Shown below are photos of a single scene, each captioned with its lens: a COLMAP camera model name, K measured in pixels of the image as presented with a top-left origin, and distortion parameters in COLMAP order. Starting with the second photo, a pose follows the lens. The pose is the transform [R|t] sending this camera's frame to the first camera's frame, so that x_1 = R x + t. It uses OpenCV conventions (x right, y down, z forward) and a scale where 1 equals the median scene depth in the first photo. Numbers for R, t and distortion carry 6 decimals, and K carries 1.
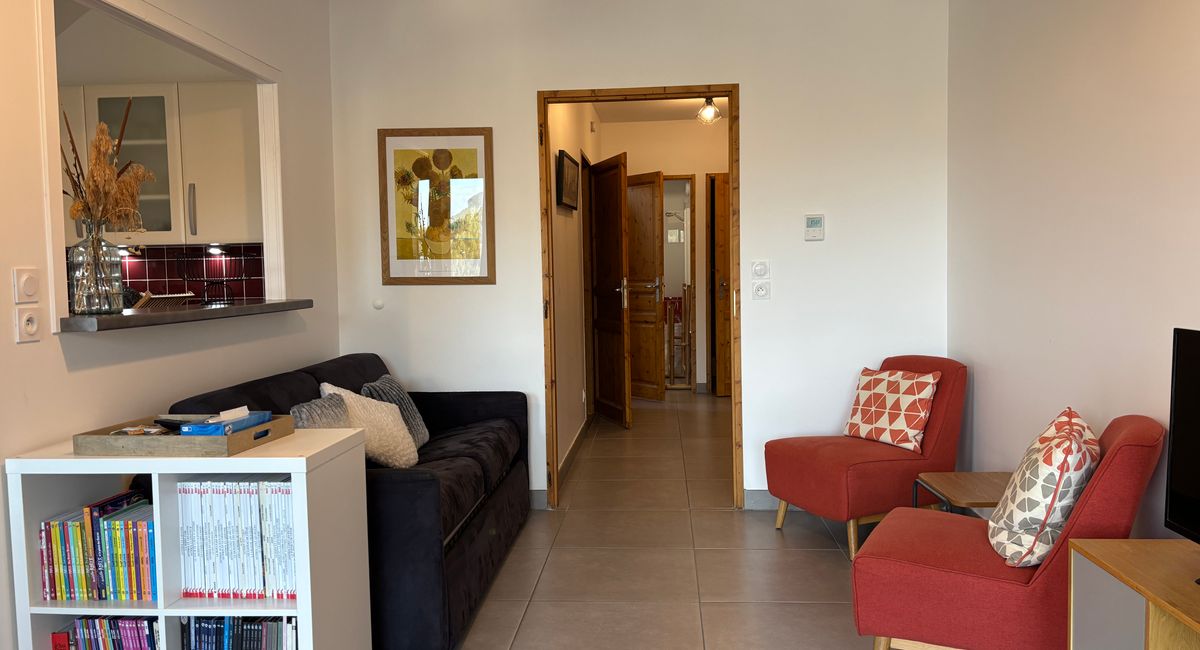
lens RADIAL K [[899.2, 0, 616.3], [0, 899.2, 328.6], [0, 0, 1]] dist [0.034570, -0.030966]
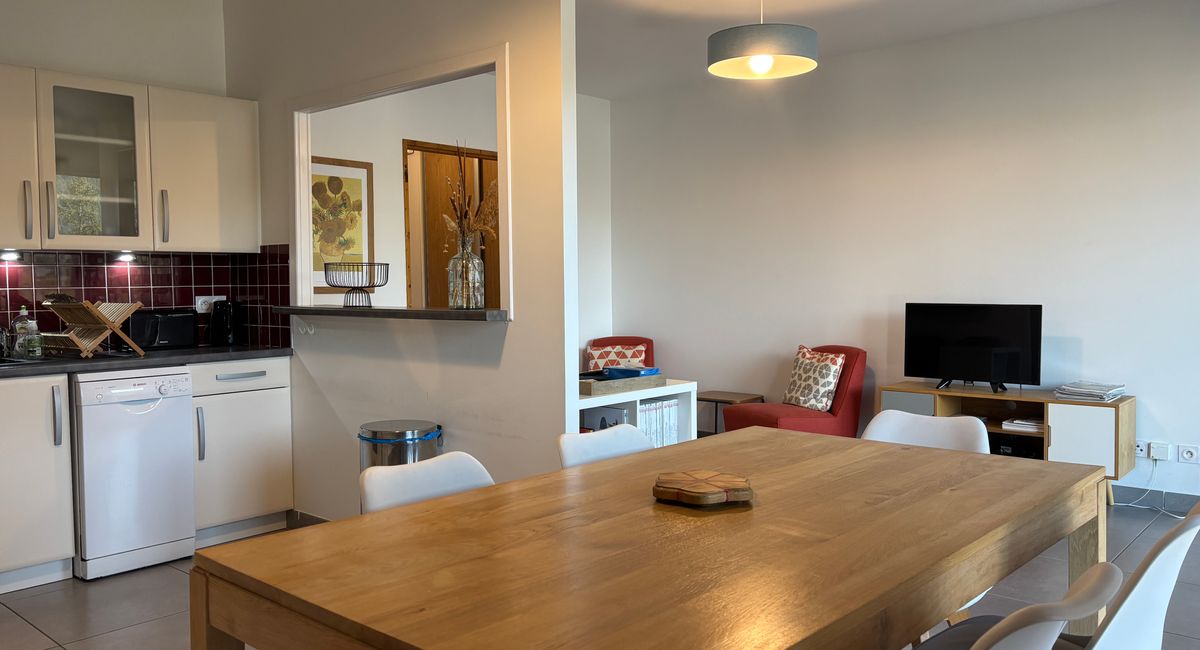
lens RADIAL K [[899.2, 0, 601.0], [0, 899.2, 324.3], [0, 0, 1]] dist [0.034570, -0.030966]
pose [[0.615467, -0.026672, 0.787712, -1.078090], [0.053109, 0.998559, -0.007684, 0.020975], [-0.786372, 0.046564, 0.615996, 0.030824]]
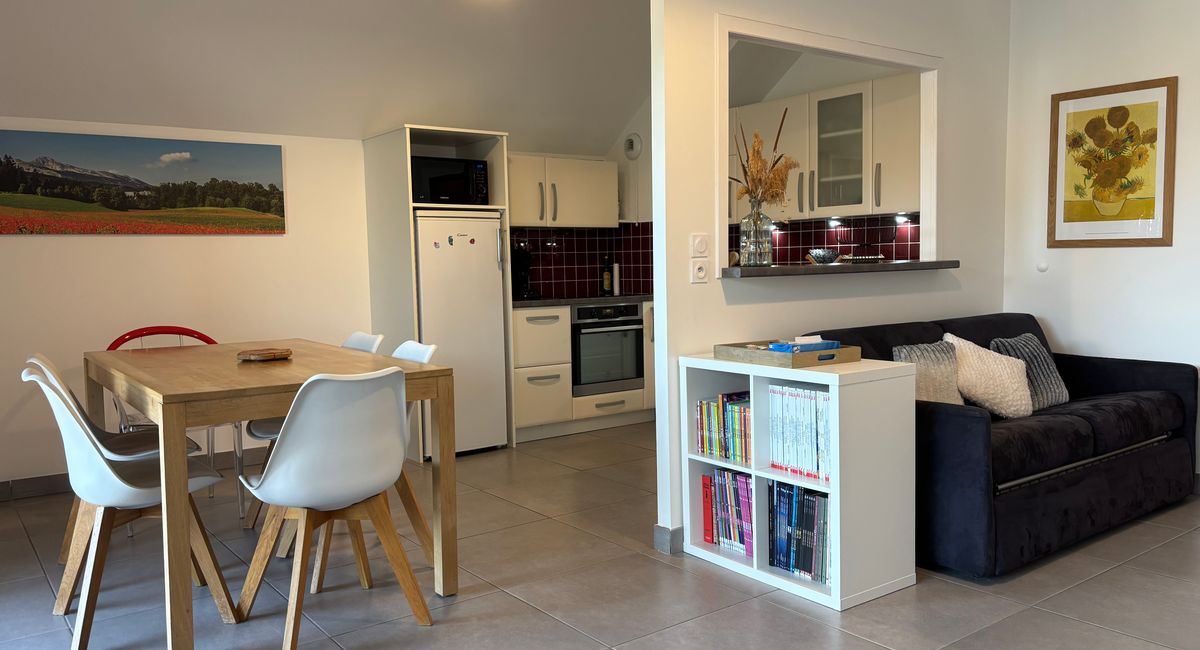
lens RADIAL K [[899.2, 0, 598.4], [0, 899.2, 326.6], [0, 0, 1]] dist [0.034570, -0.030966]
pose [[0.653629, 0.062839, -0.754202, 0.228230], [-0.038892, 0.998019, 0.049448, 0.011824], [0.755815, -0.002988, 0.654778, -0.069542]]
